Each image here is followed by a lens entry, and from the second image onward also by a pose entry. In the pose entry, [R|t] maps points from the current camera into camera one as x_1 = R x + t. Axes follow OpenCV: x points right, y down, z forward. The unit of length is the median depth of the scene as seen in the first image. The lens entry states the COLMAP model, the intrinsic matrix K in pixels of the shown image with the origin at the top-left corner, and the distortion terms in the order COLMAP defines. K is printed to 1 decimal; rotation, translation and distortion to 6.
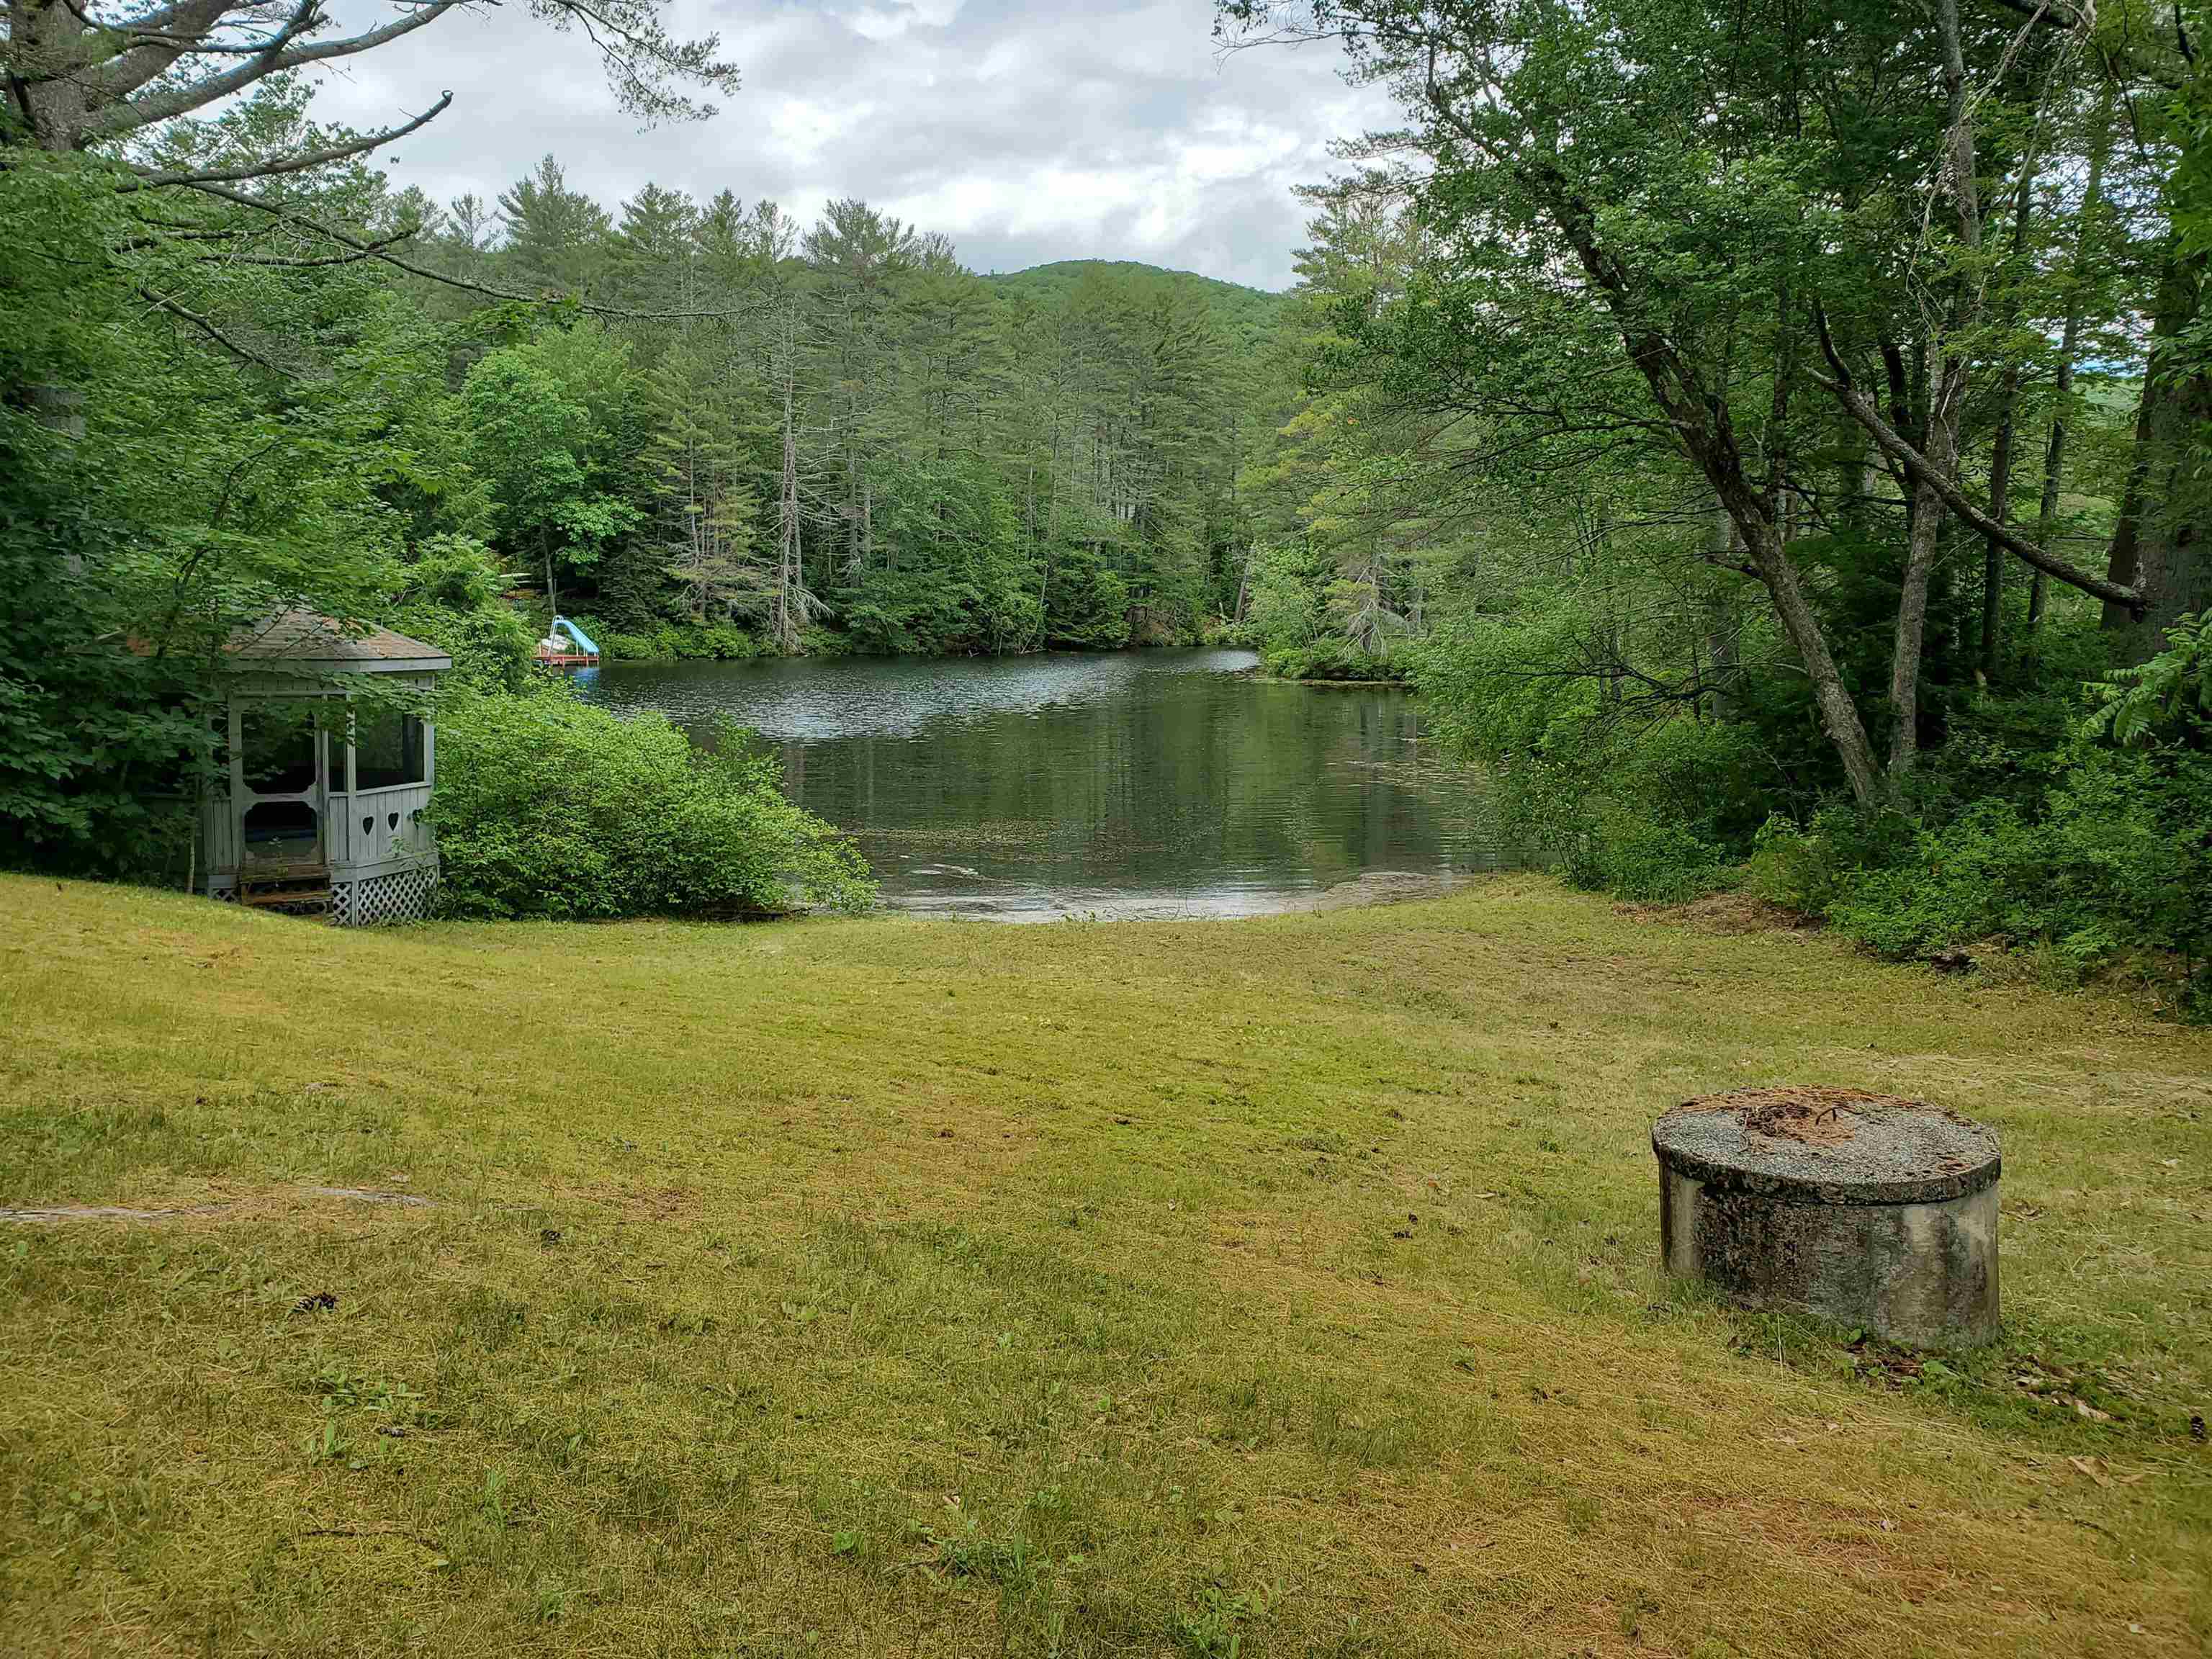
lens RADIAL K [[1681.8, 0, 1106.0], [0, 1681.8, 829.5], [0, 0, 1]] dist [0.121472, -0.105426]
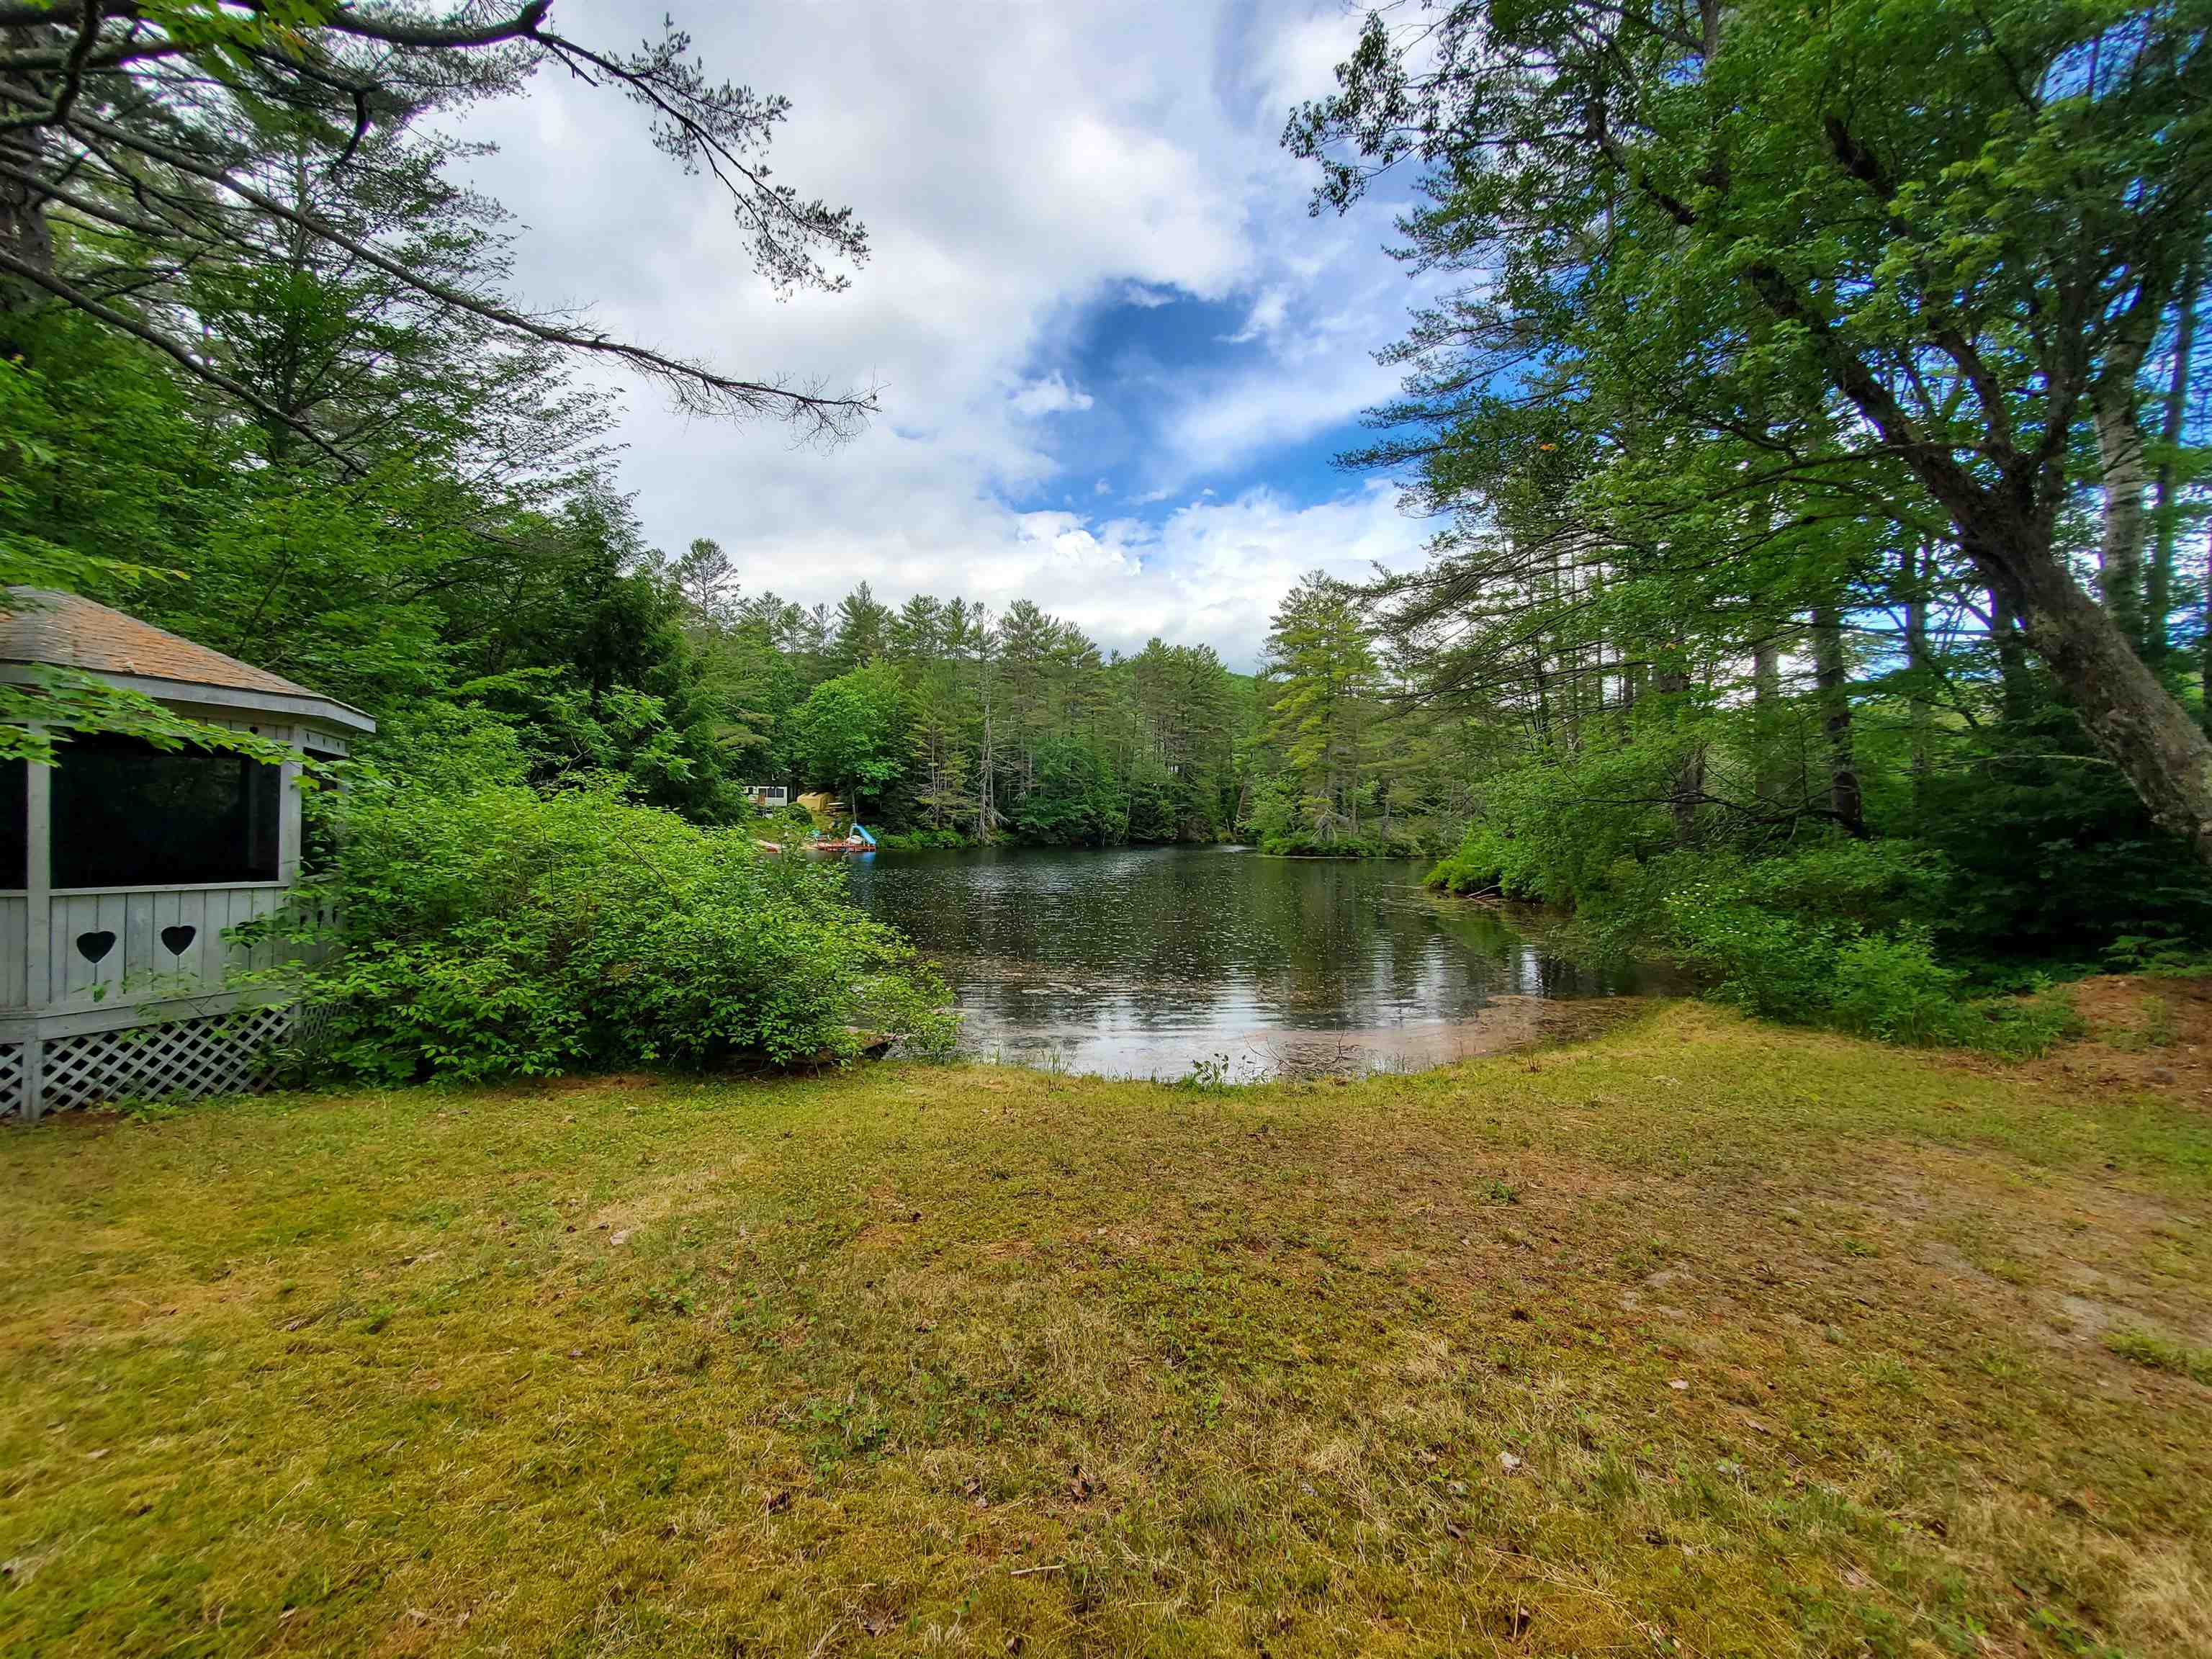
lens RADIAL K [[873.8, 0, 1107.6], [0, 873.8, 844.7], [0, 0, 1]] dist [0.008072, 0.000399]
pose [[0.998341, -0.003742, -0.057454, -0.007498], [-0.002880, 0.993392, -0.114734, -0.000530], [0.057504, 0.114709, 0.991733, 0.109972]]
